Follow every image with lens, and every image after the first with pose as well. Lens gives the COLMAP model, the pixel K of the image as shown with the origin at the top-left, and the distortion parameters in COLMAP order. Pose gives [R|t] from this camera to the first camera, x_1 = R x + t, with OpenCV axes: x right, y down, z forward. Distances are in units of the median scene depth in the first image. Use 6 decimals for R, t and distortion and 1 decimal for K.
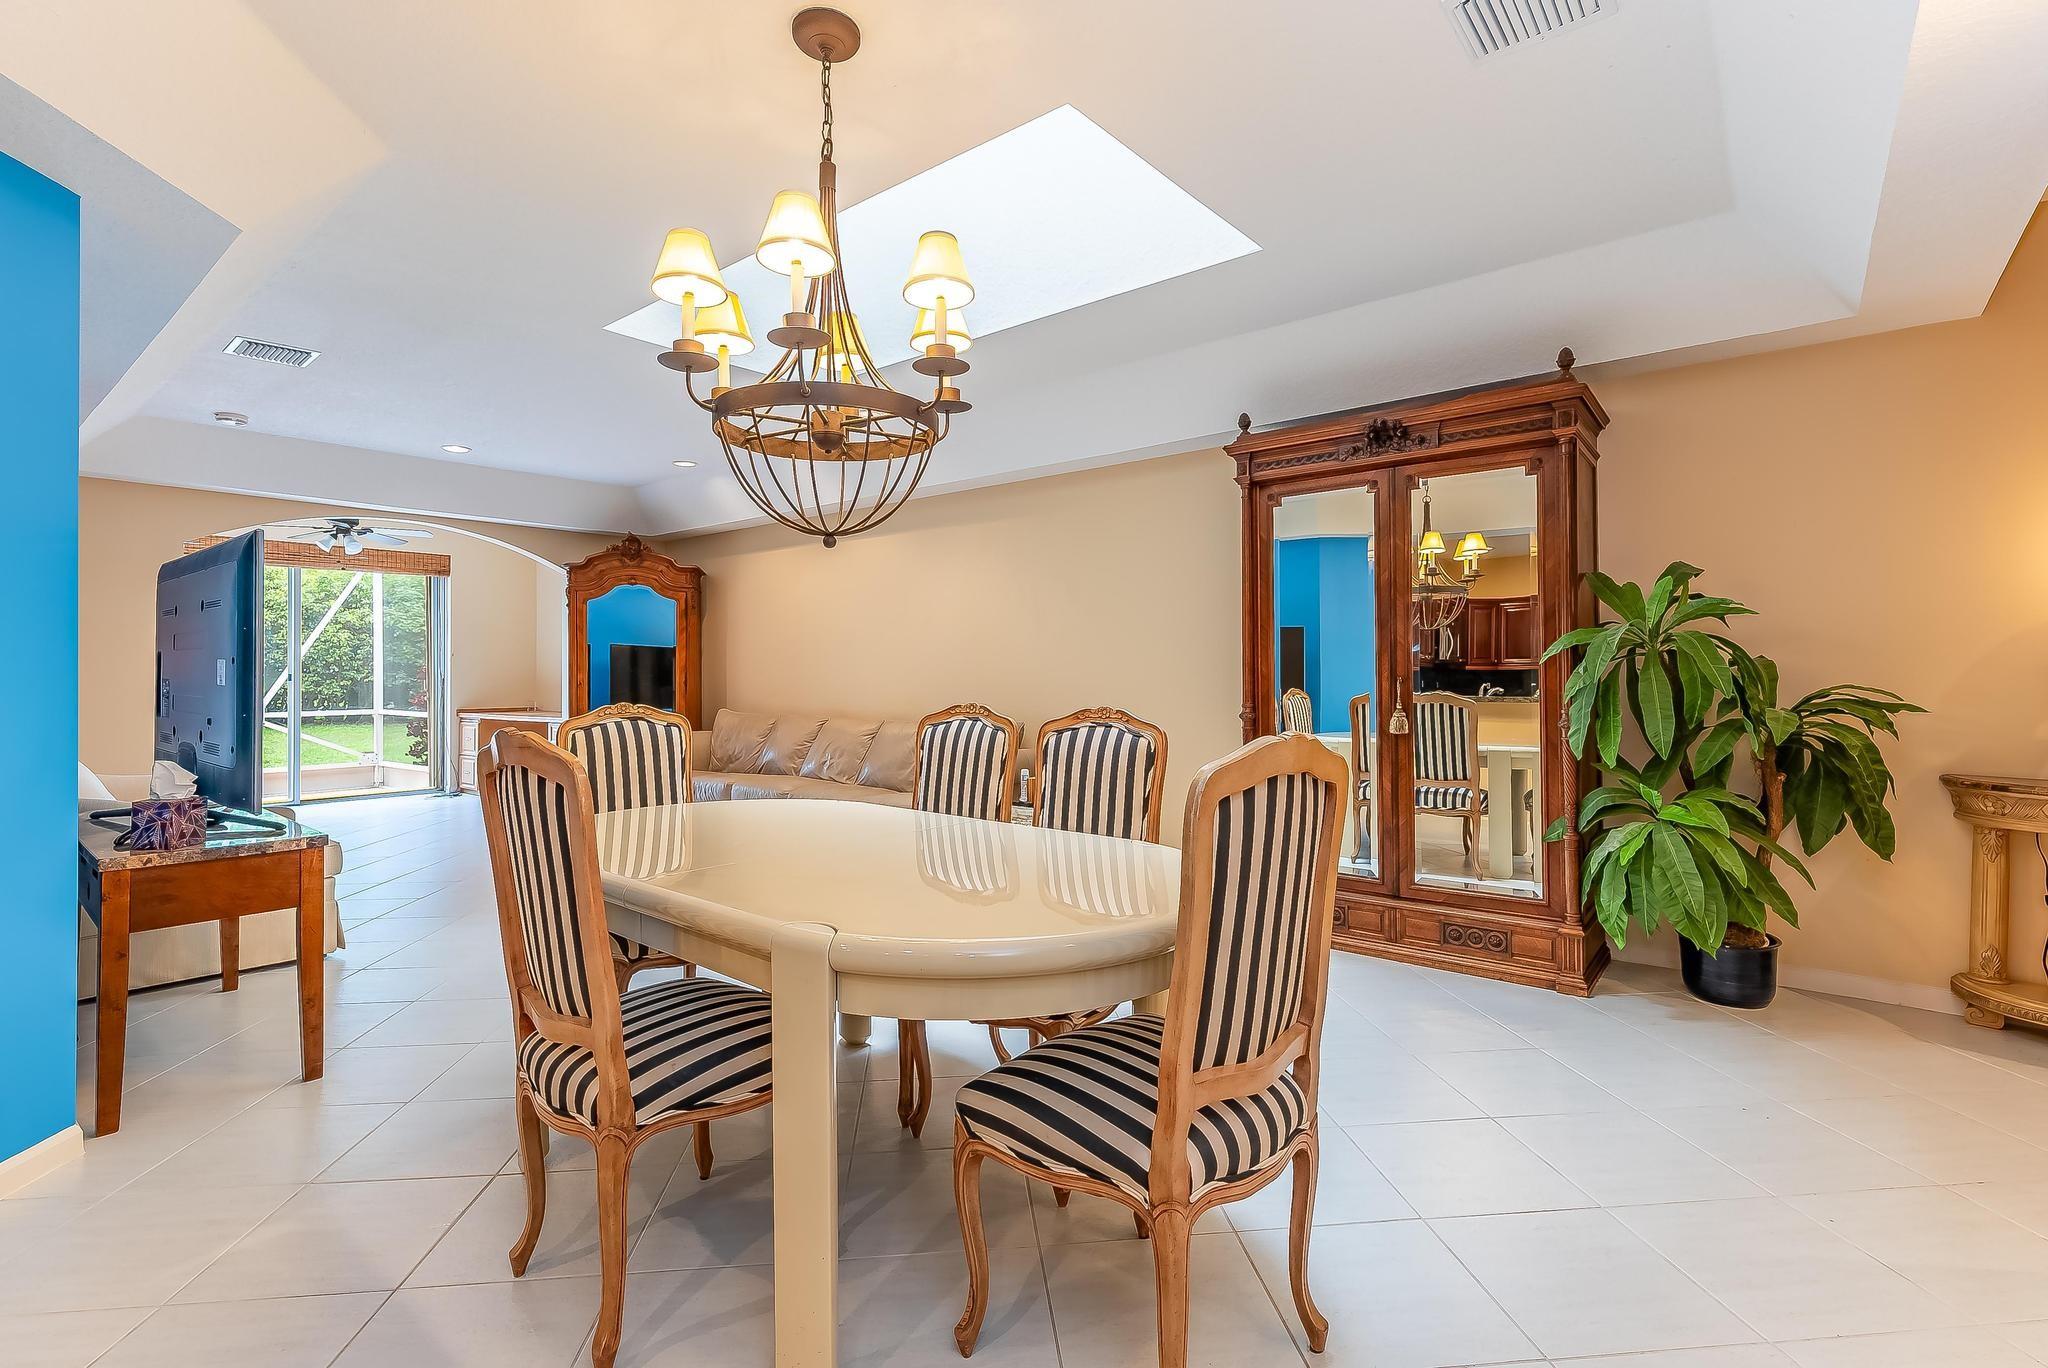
lens RADIAL K [[926.8, 0, 1031.9], [0, 926.8, 671.6], [0, 0, 1]] dist [0.005277, -0.000102]
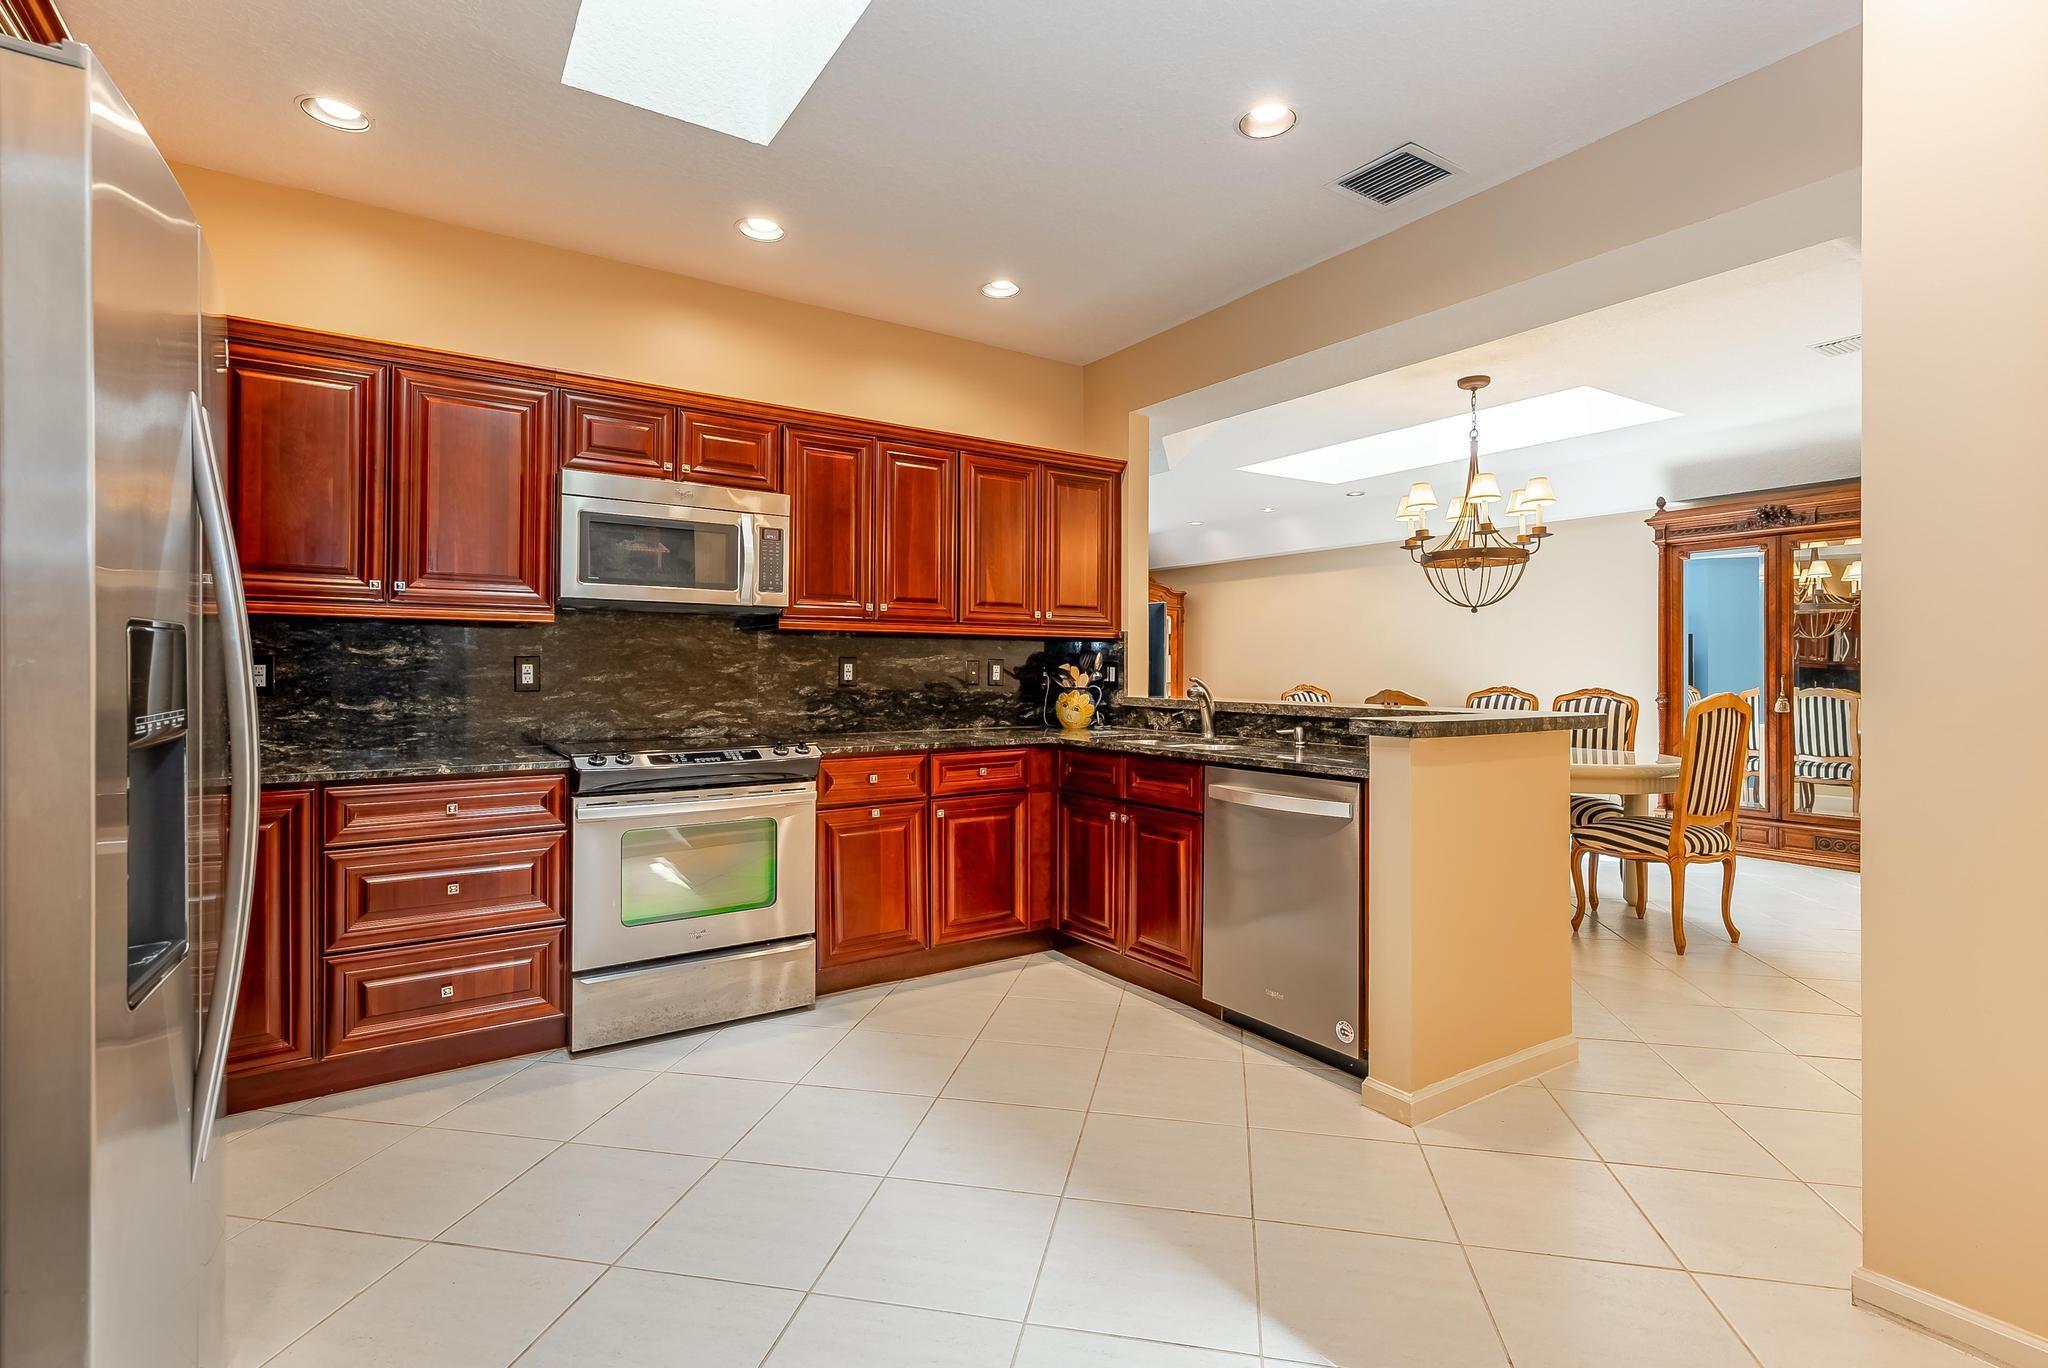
lens RADIAL K [[978.6, 0, 1033.5], [0, 978.6, 666.6], [0, 0, 1]] dist [0.026009, -0.002961]
pose [[0.961072, 0.008293, -0.276174, -0.330554], [-0.008887, 0.999960, -0.000899, 0.004047], [0.276155, 0.003318, 0.961107, -0.888727]]
